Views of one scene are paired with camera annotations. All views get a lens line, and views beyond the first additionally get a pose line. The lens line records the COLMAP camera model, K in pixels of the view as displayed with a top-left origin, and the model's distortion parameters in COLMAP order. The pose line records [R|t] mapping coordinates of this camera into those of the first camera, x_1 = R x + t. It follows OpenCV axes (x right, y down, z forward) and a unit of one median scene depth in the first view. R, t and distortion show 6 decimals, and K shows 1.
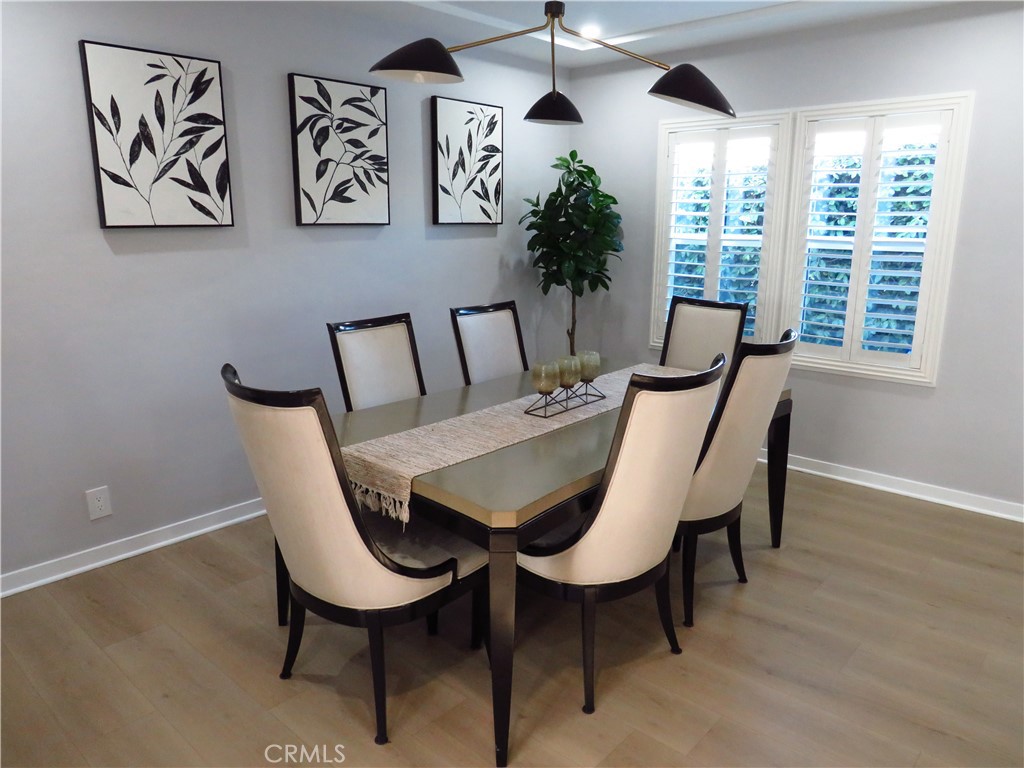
lens RADIAL K [[722.6, 0, 507.5], [0, 722.6, 384.7], [0, 0, 1]] dist [-0.032880, 0.015393]
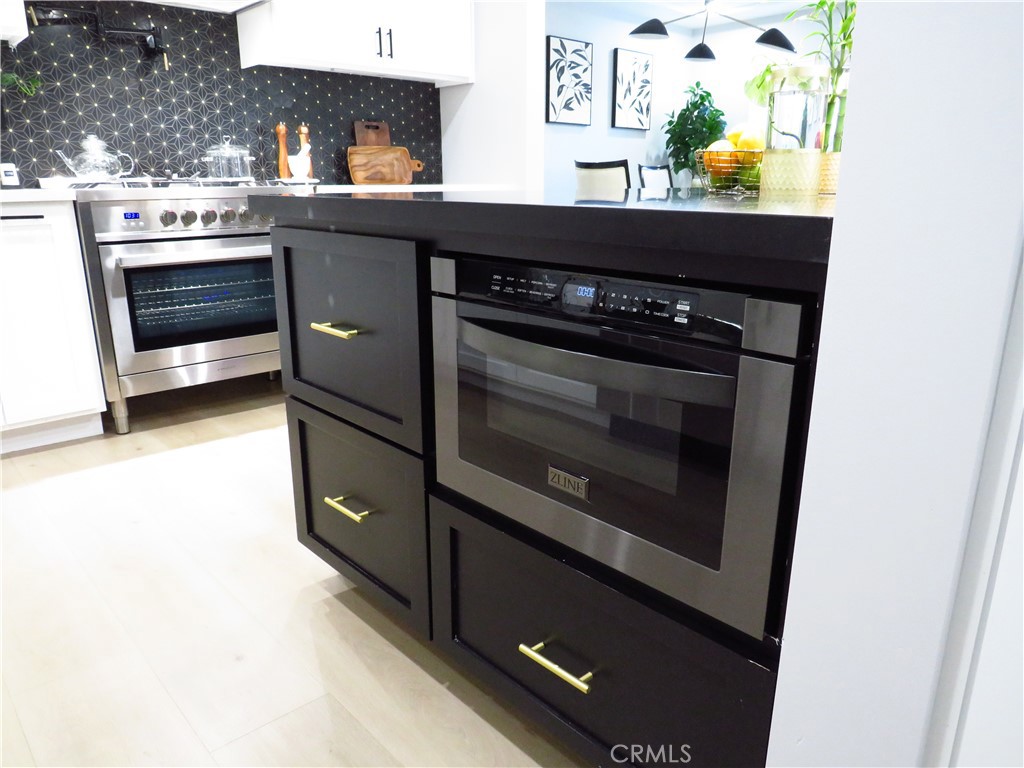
lens RADIAL K [[722.6, 0, 512.0], [0, 722.6, 381.8], [0, 0, 1]] dist [-0.032880, 0.015393]
pose [[0.996559, 0.016274, -0.081279, -0.207668], [-0.012598, 0.998883, 0.045541, 0.317664], [0.081929, -0.044360, 0.995650, -0.755764]]
